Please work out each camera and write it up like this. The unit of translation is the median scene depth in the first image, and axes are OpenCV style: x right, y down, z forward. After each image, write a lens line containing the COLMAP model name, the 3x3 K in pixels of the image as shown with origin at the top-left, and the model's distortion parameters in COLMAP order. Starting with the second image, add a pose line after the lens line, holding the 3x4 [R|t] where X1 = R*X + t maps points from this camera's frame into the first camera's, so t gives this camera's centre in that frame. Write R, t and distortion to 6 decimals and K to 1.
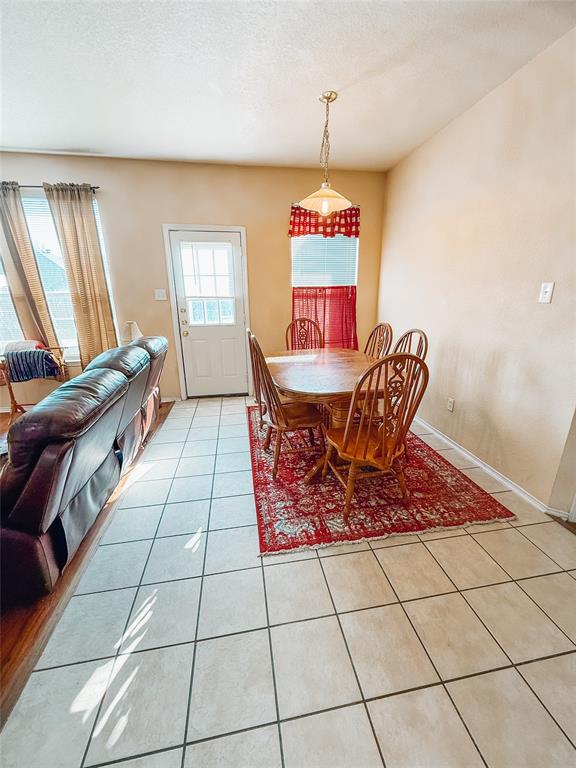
lens RADIAL K [[304.9, 0, 289.2], [0, 304.9, 382.6], [0, 0, 1]] dist [-0.000694, 0.000072]
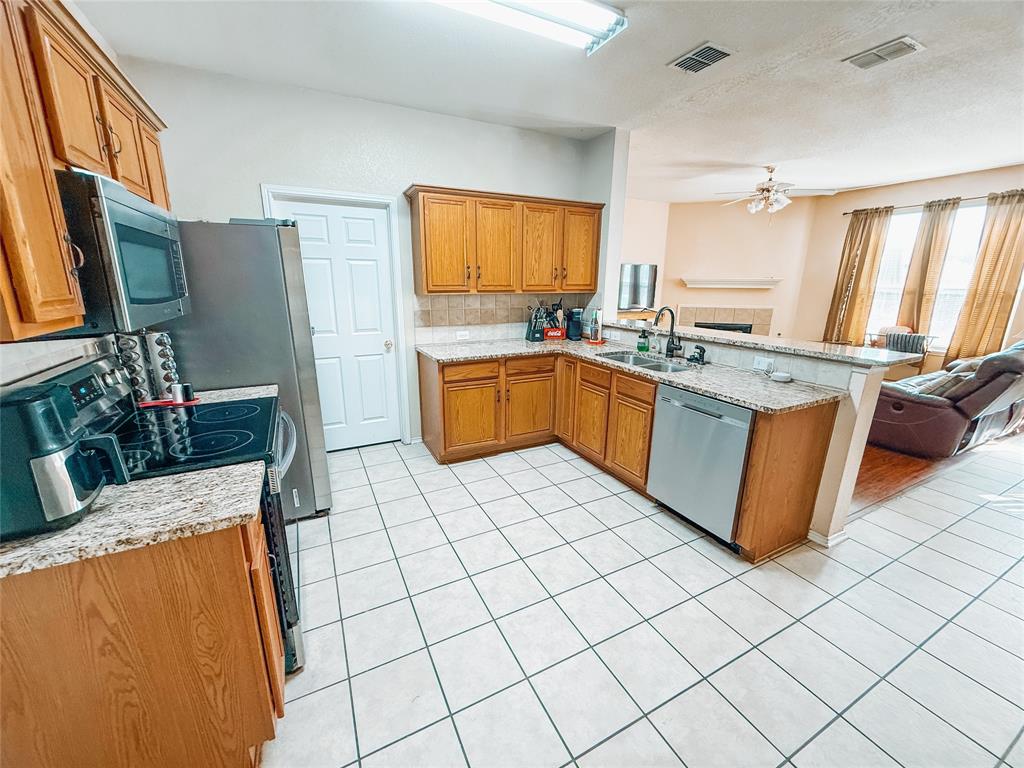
lens RADIAL K [[406.5, 0, 507.9], [0, 406.5, 384.6], [0, 0, 1]] dist [-0.000694, 0.000072]
pose [[0.290728, 0.251646, -0.923120, 0.260898], [-0.283253, 0.944184, 0.168180, 0.287302], [0.913917, 0.212582, 0.345781, -1.067944]]
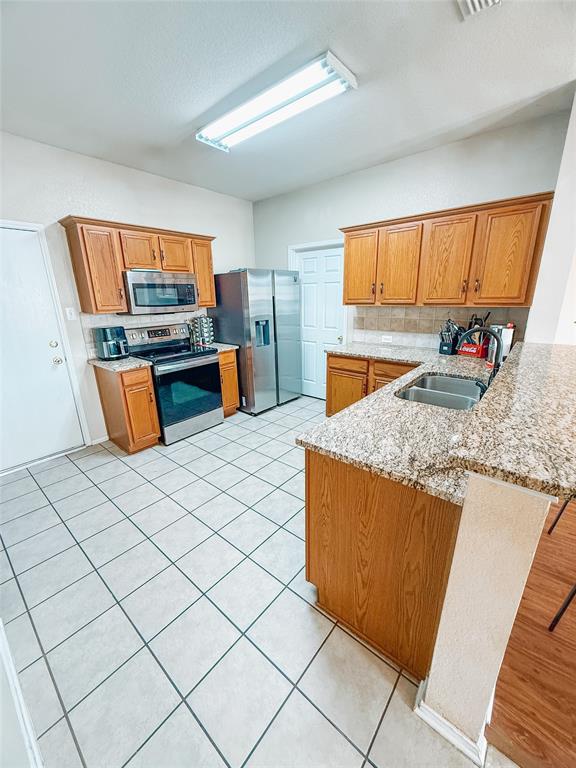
lens RADIAL K [[304.9, 0, 287.8], [0, 304.9, 383.8], [0, 0, 1]] dist [-0.000694, 0.000072]
pose [[-0.765062, 0.203573, -0.610932, 0.063795], [-0.159239, 0.859446, 0.485794, 0.030240], [0.623957, 0.468947, -0.625113, -0.209004]]
